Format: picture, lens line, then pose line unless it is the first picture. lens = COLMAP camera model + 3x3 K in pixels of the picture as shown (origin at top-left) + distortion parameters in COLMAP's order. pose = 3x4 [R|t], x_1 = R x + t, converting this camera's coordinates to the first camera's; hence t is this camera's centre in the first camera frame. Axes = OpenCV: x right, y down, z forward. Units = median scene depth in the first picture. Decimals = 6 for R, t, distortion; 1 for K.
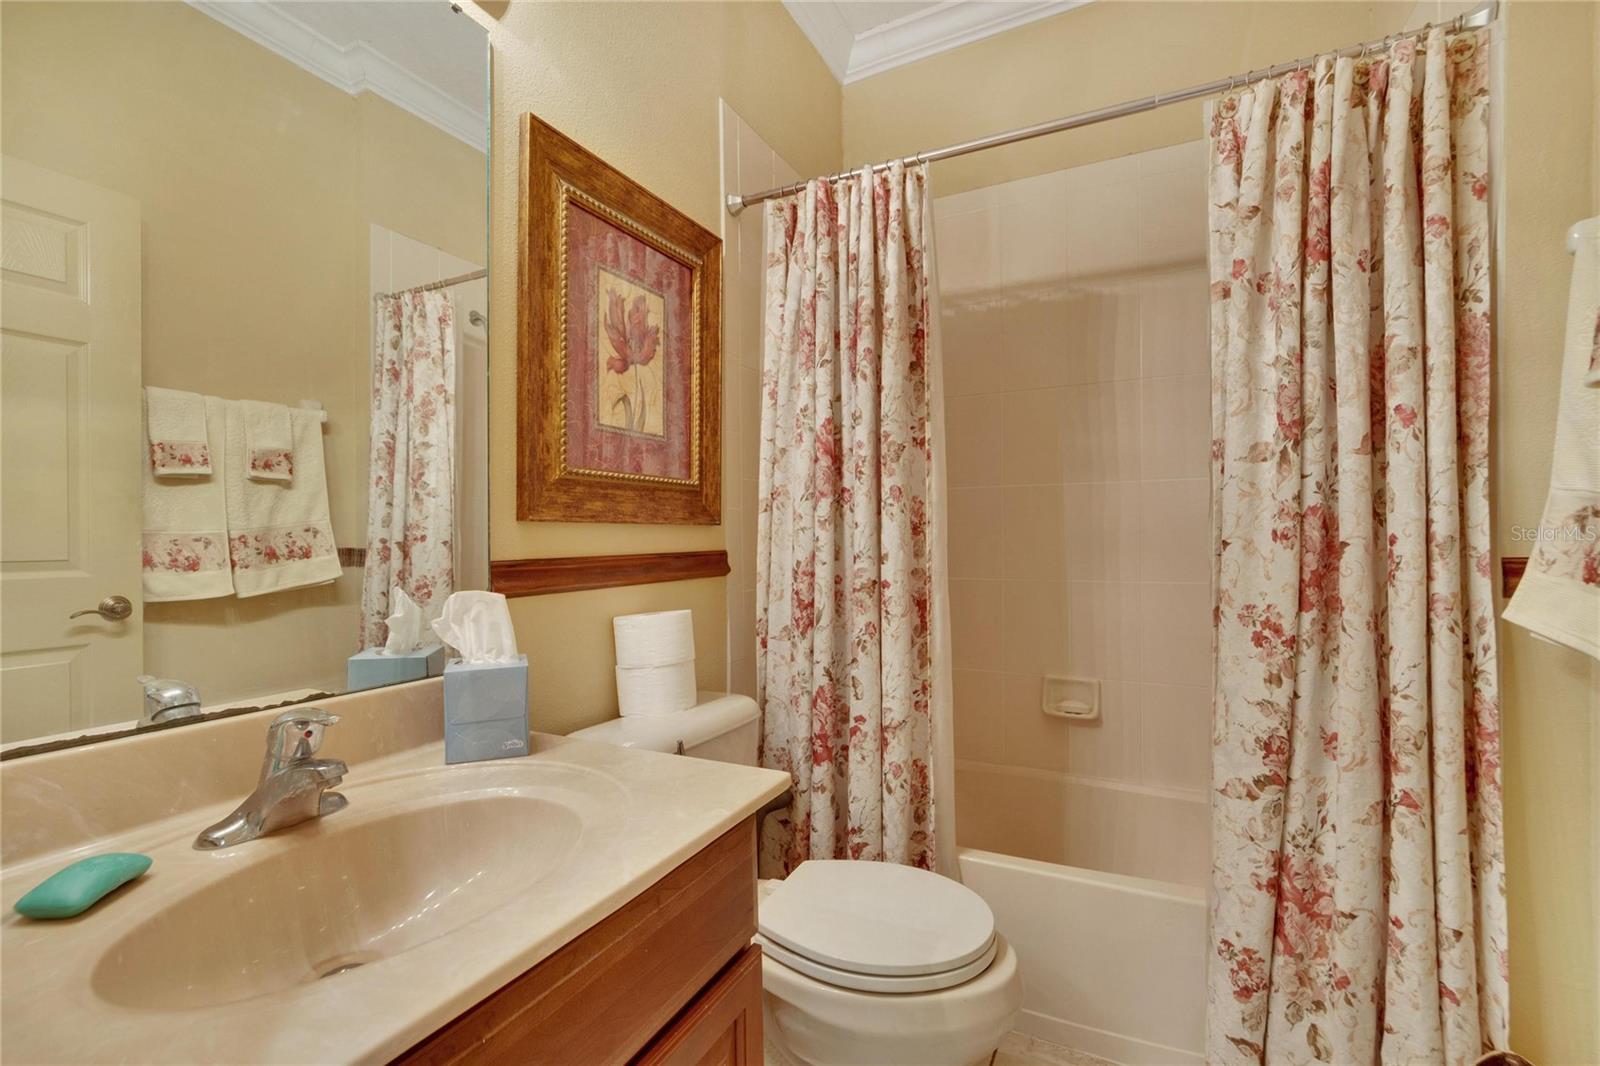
lens RADIAL K [[711.6, 0, 792.4], [0, 711.6, 530.5], [0, 0, 1]] dist [-0.013062, 0.007668]
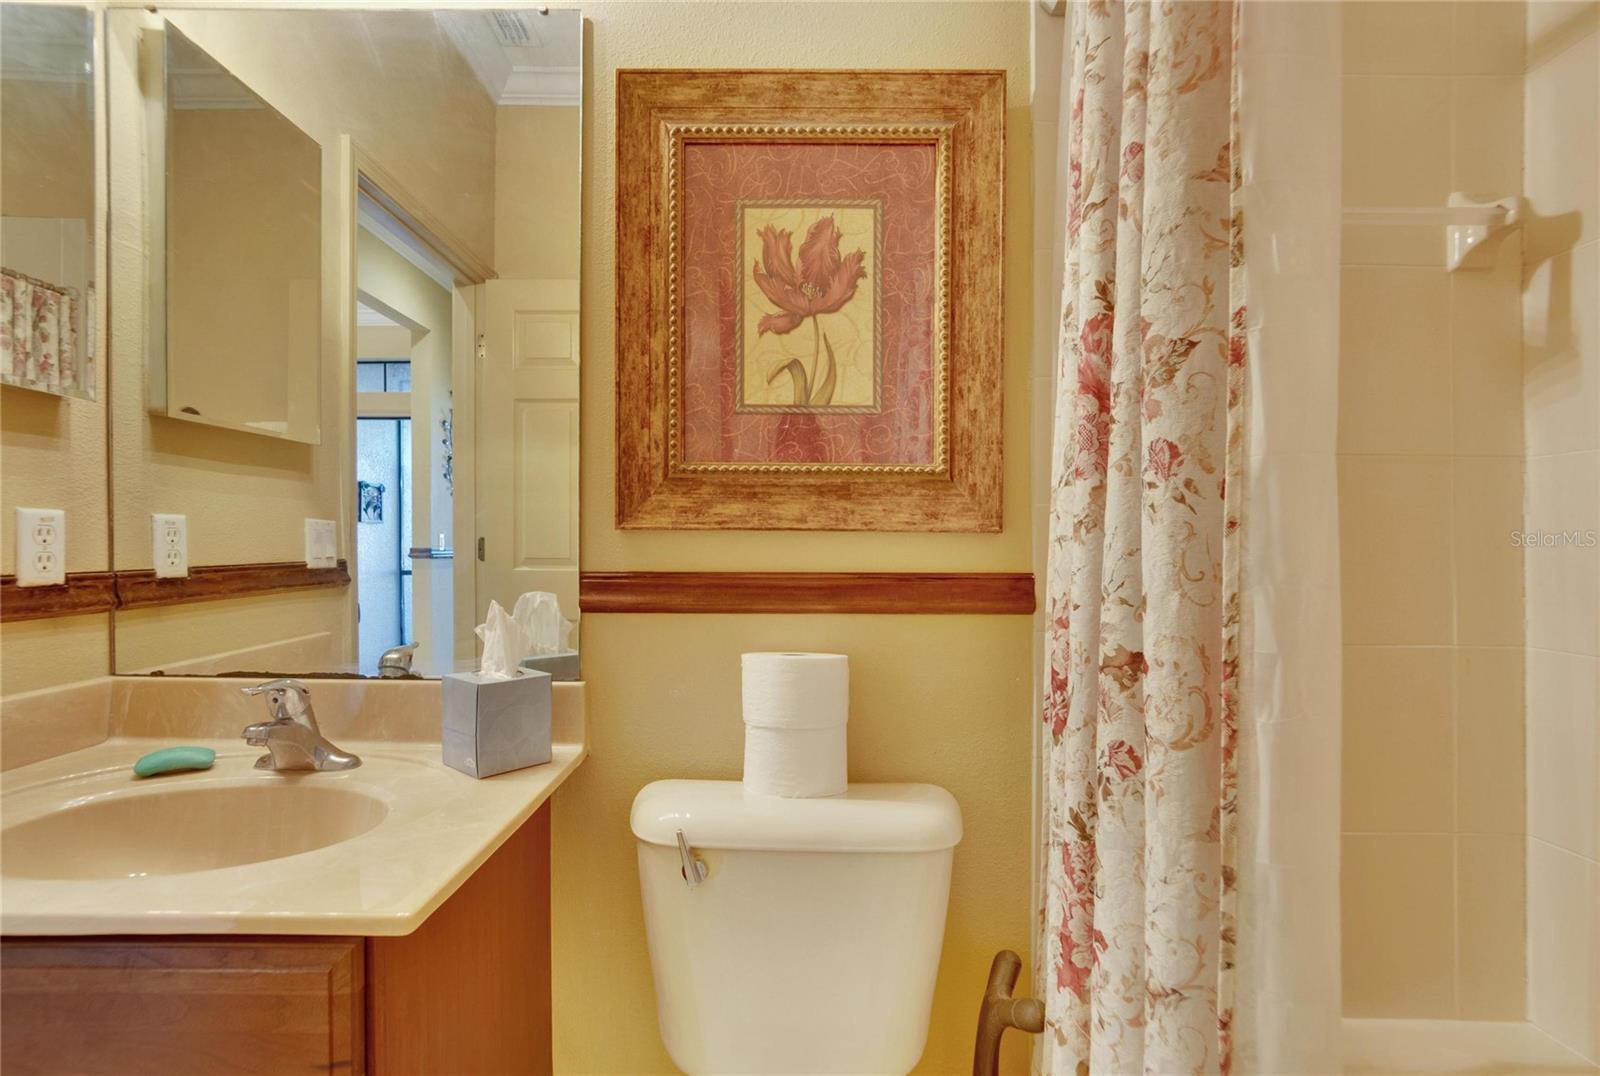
lens RADIAL K [[754.6, 0, 796.1], [0, 754.6, 550.7], [0, 0, 1]] dist [-0.011543, 0.000042]
pose [[0.451506, 0.019758, -0.892049, 0.483260], [-0.002178, 0.999776, 0.021041, -0.005613], [0.892265, -0.007557, 0.451448, 0.639277]]
